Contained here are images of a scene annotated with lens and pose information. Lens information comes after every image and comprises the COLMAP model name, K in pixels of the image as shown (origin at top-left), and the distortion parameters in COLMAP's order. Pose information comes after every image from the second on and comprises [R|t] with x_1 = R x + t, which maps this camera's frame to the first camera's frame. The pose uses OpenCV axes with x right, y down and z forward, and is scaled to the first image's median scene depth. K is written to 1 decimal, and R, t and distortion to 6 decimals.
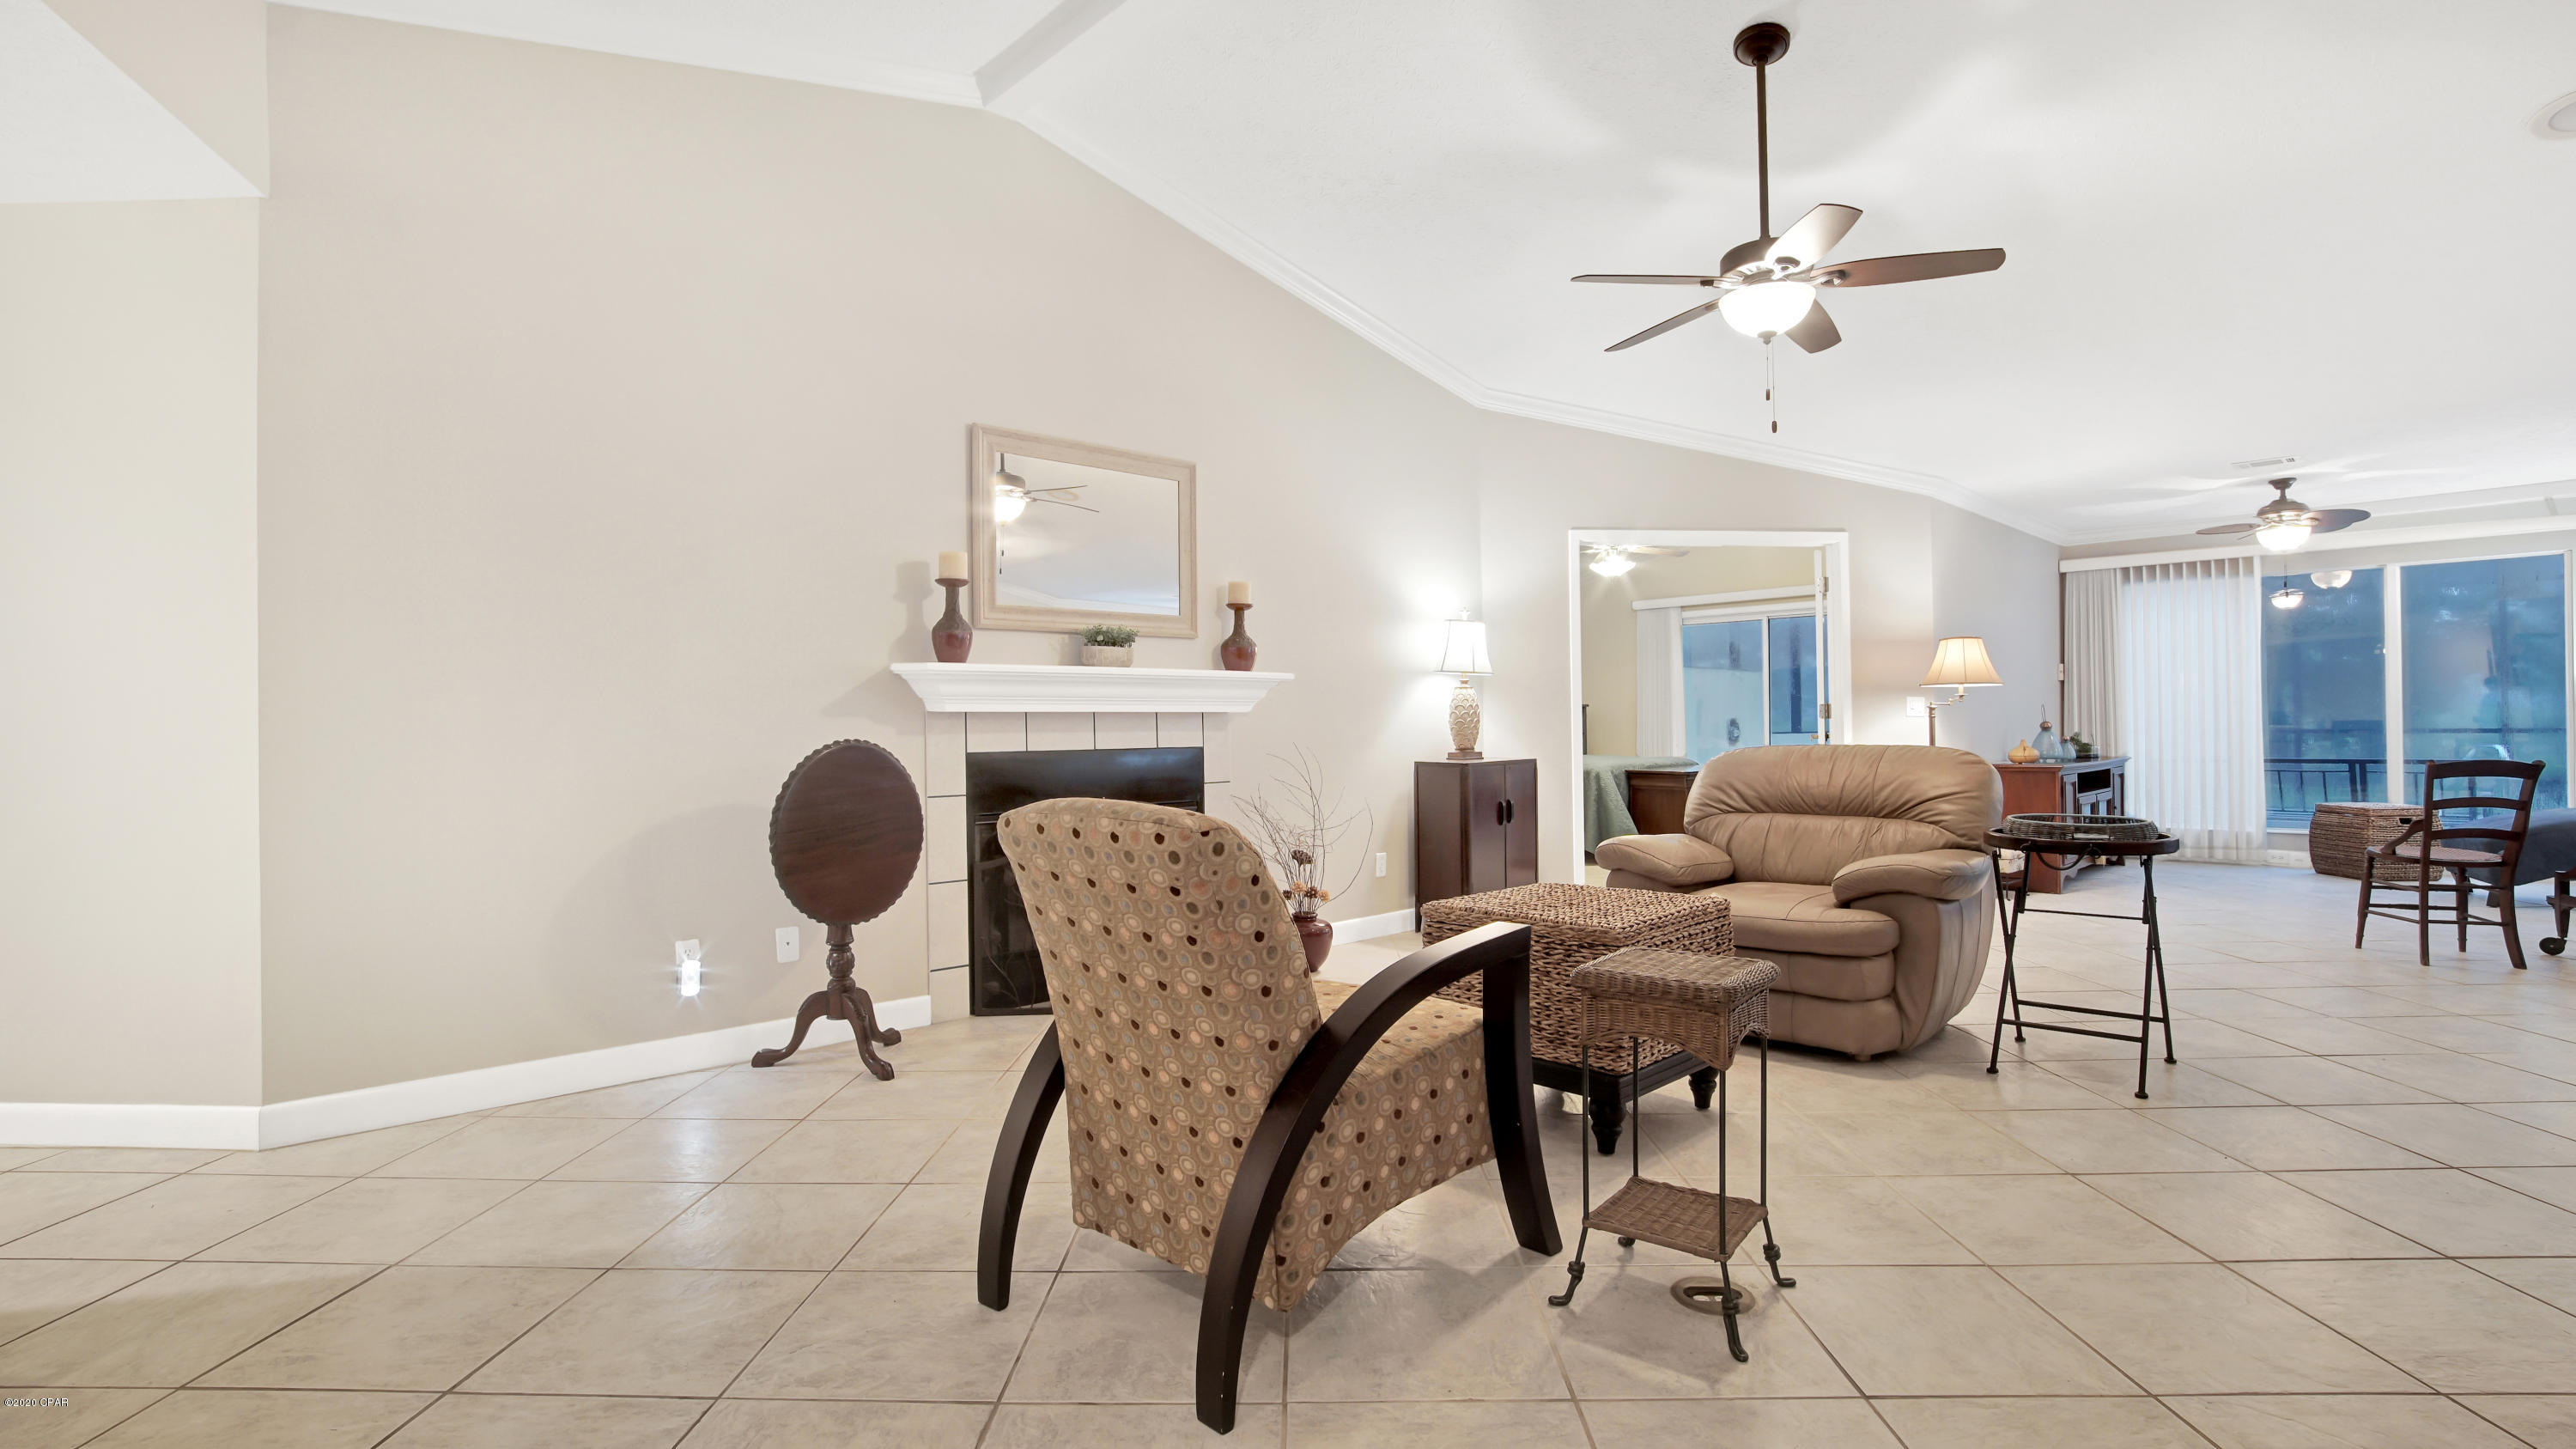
lens RADIAL K [[1181.4, 0, 1282.5], [0, 1181.4, 716.1], [0, 0, 1]] dist [-0.042569, 0.017566]
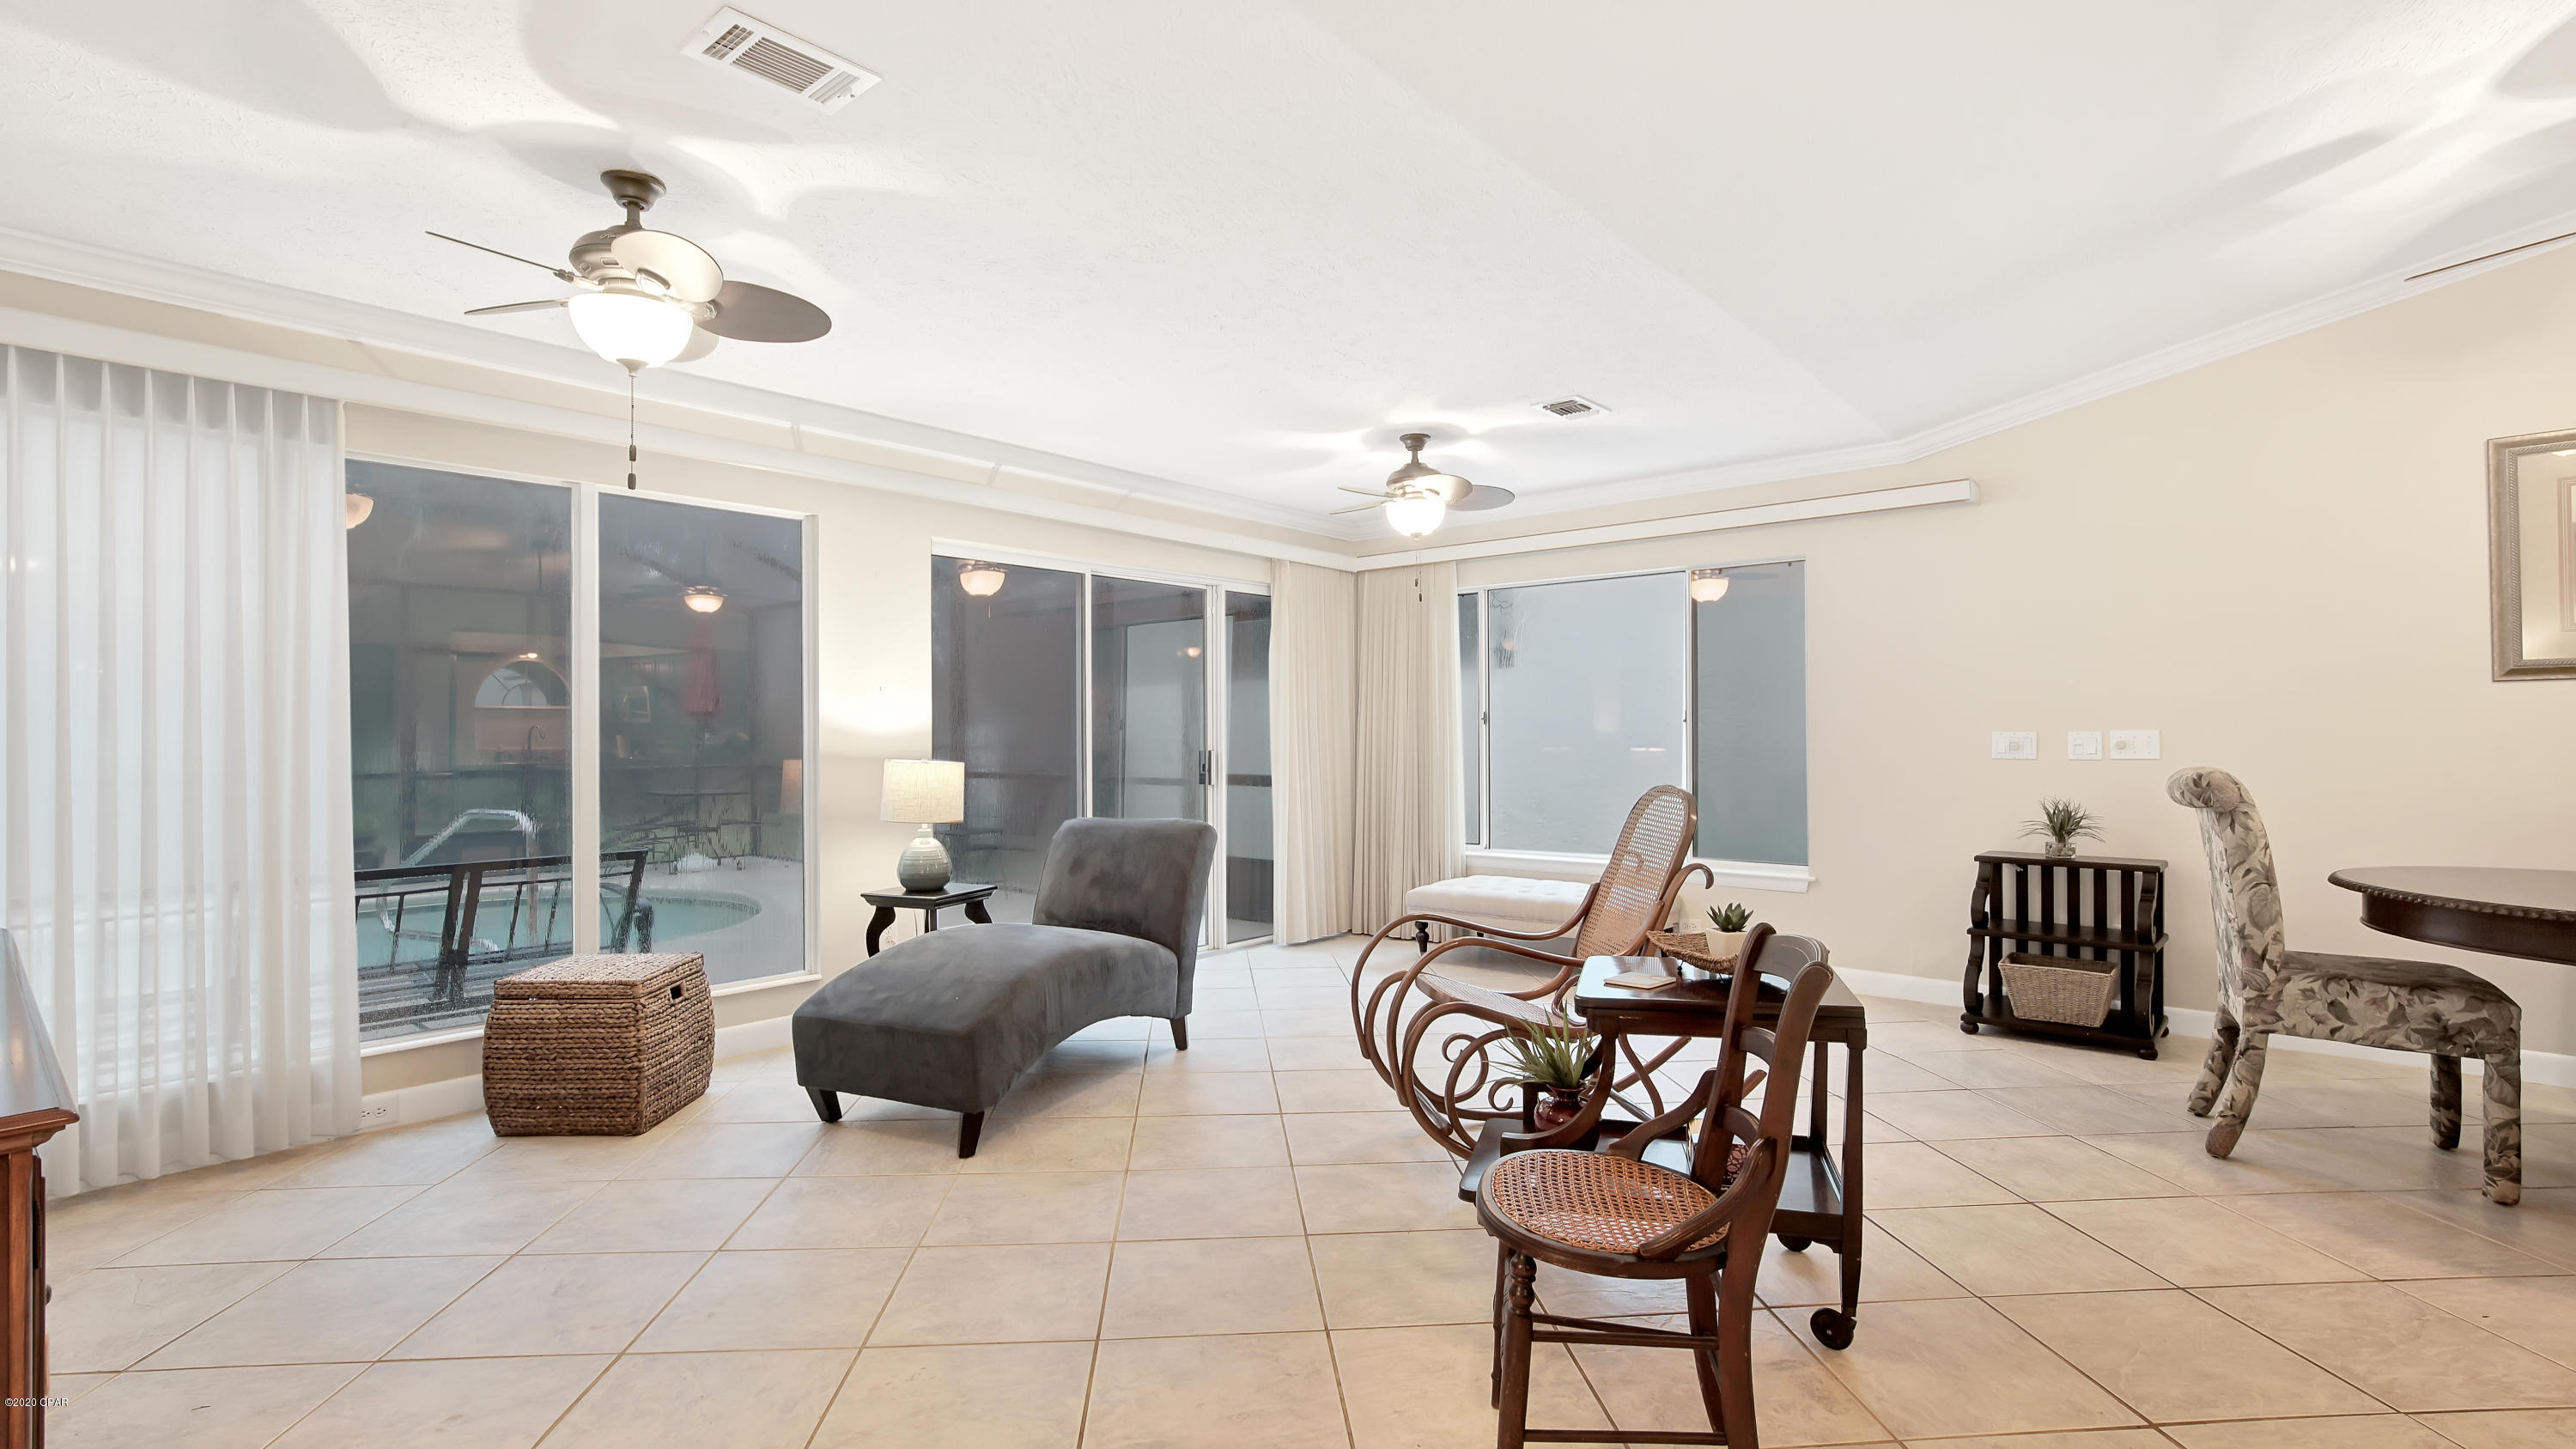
lens RADIAL K [[1181.9, 0, 1284.9], [0, 1181.9, 734.1], [0, 0, 1]] dist [-0.020247, 0.007284]
pose [[-0.087842, 0.011561, 0.996067, 0.622643], [-0.002787, 0.999926, -0.011851, -0.022553], [-0.996131, -0.003817, -0.087803, 1.099507]]
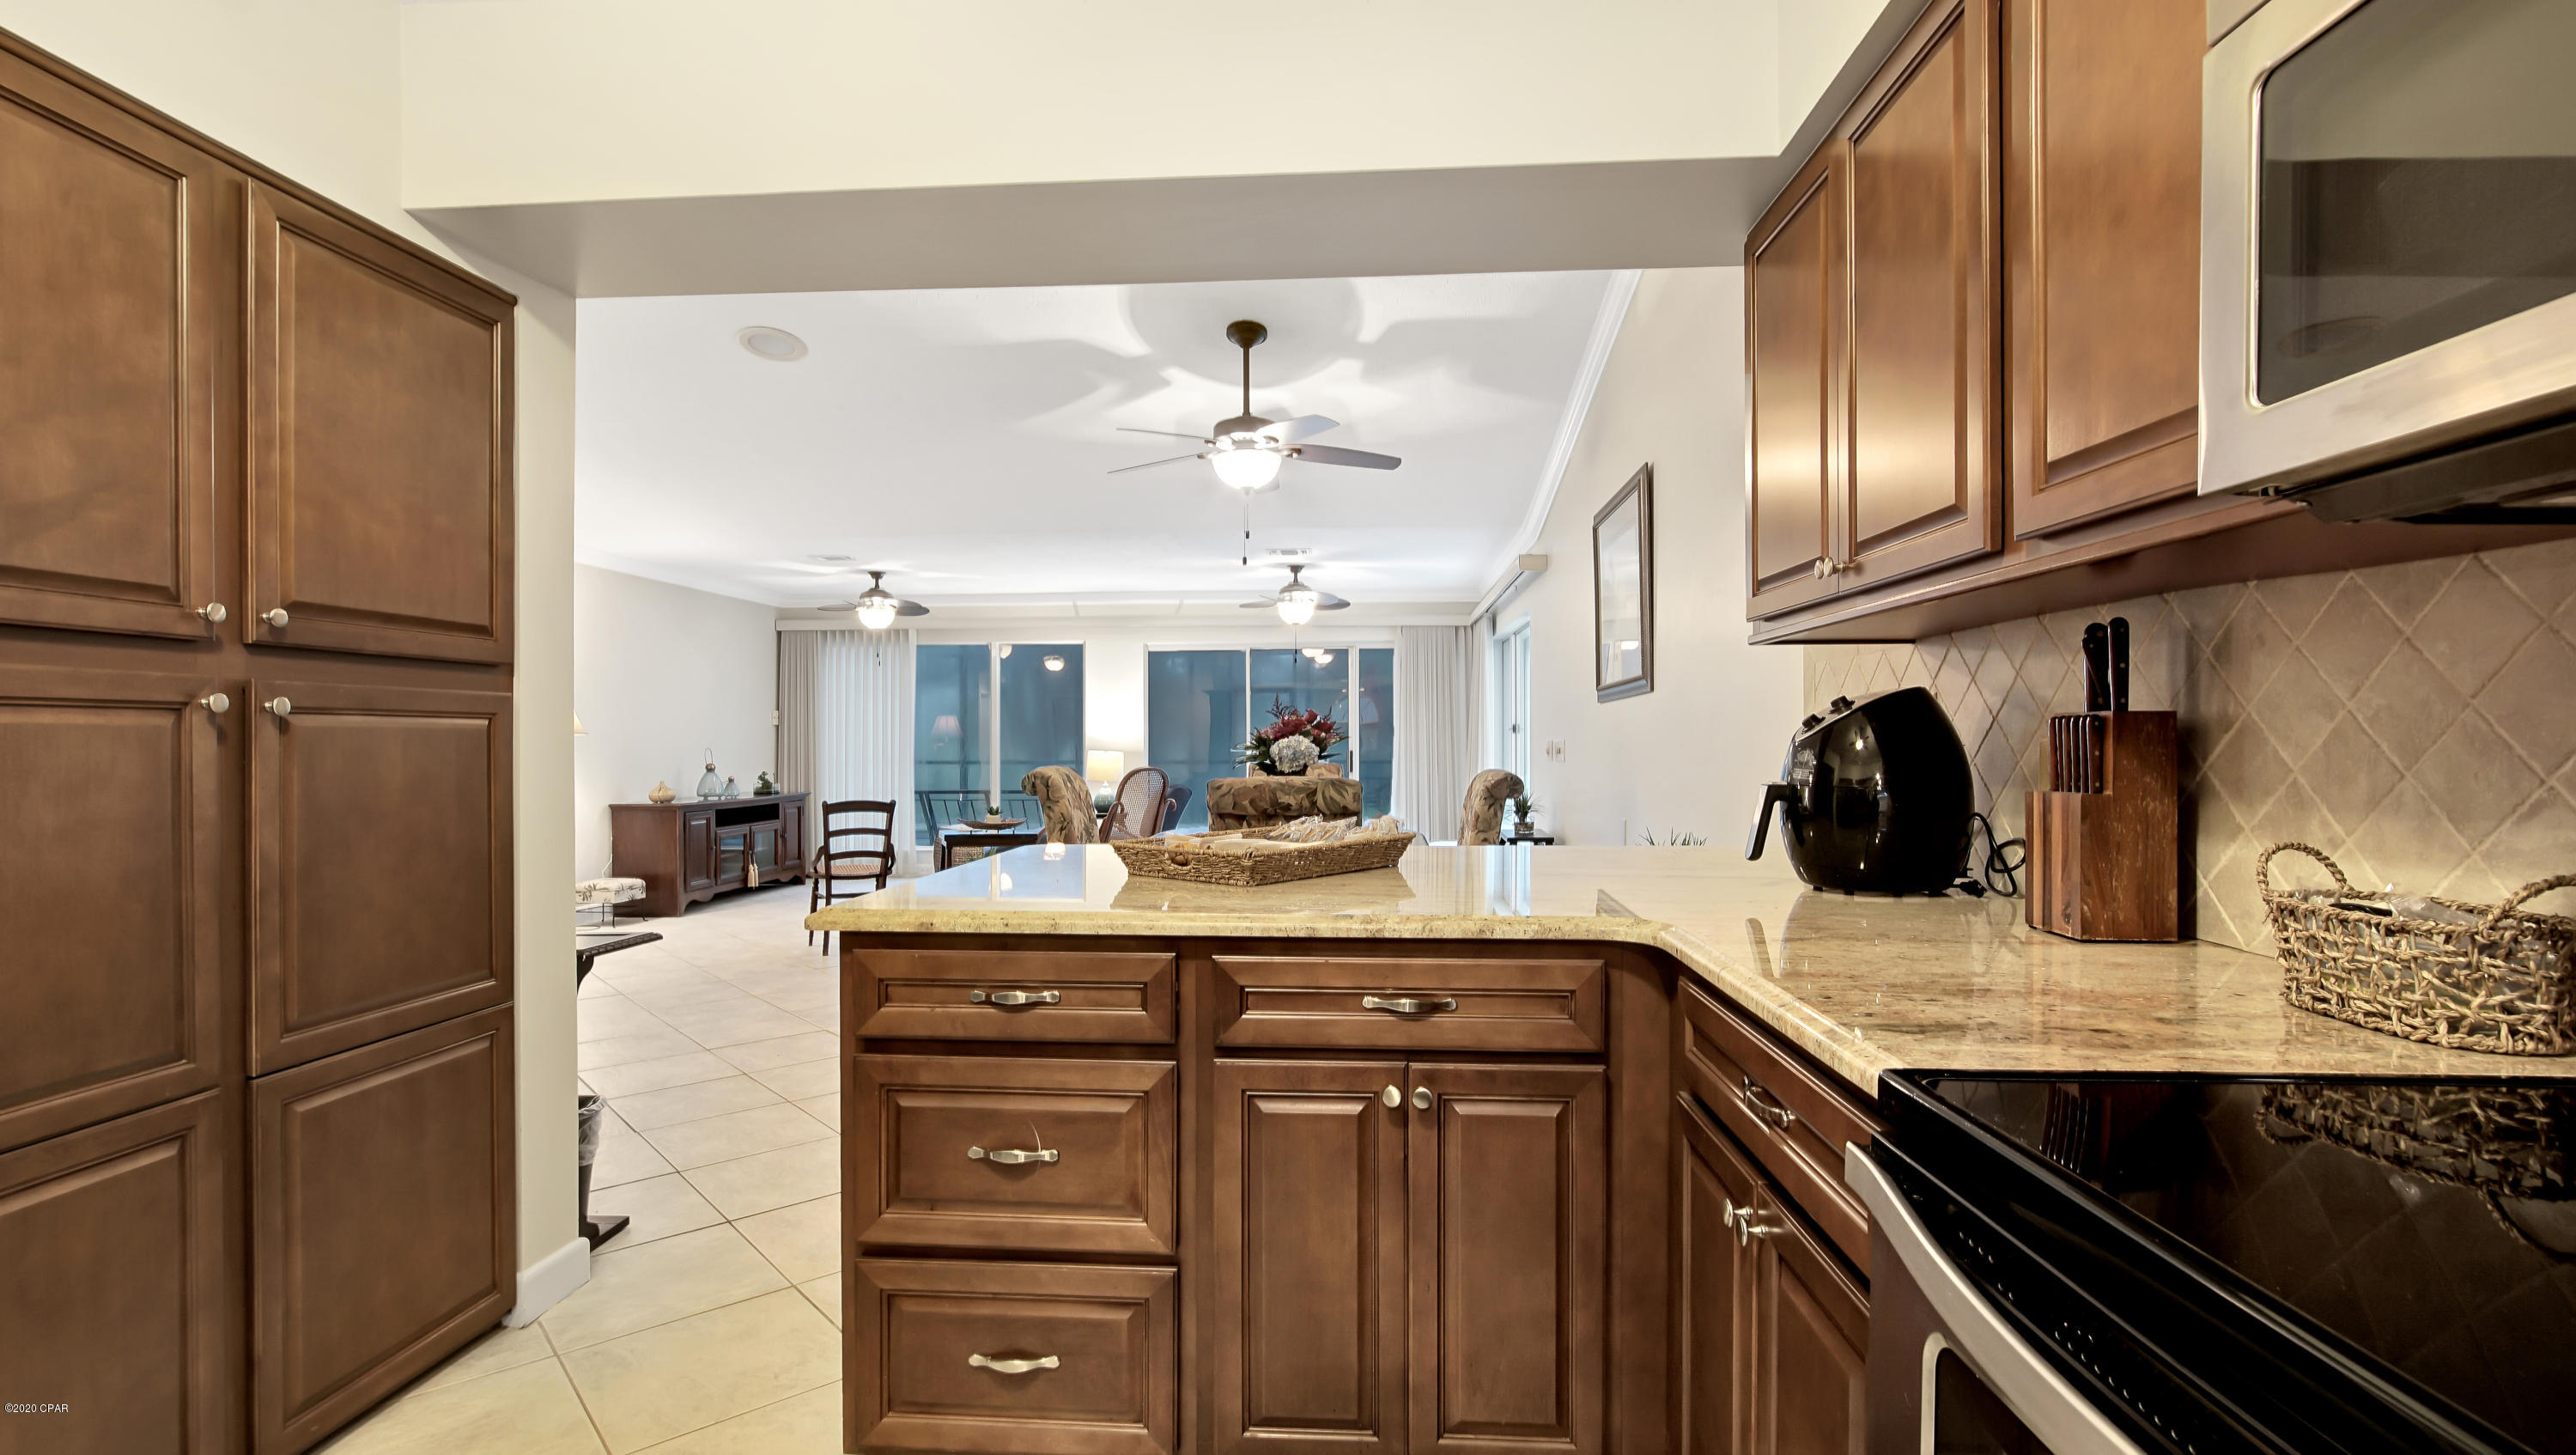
lens RADIAL K [[1181.9, 0, 1284.9], [0, 1181.9, 737.1], [0, 0, 1]] dist [-0.020247, 0.007284]
pose [[0.737665, 0.009472, 0.675100, 0.444609], [-0.009037, 0.999951, -0.004155, -0.032120], [-0.675106, -0.003036, 0.737714, -0.326931]]
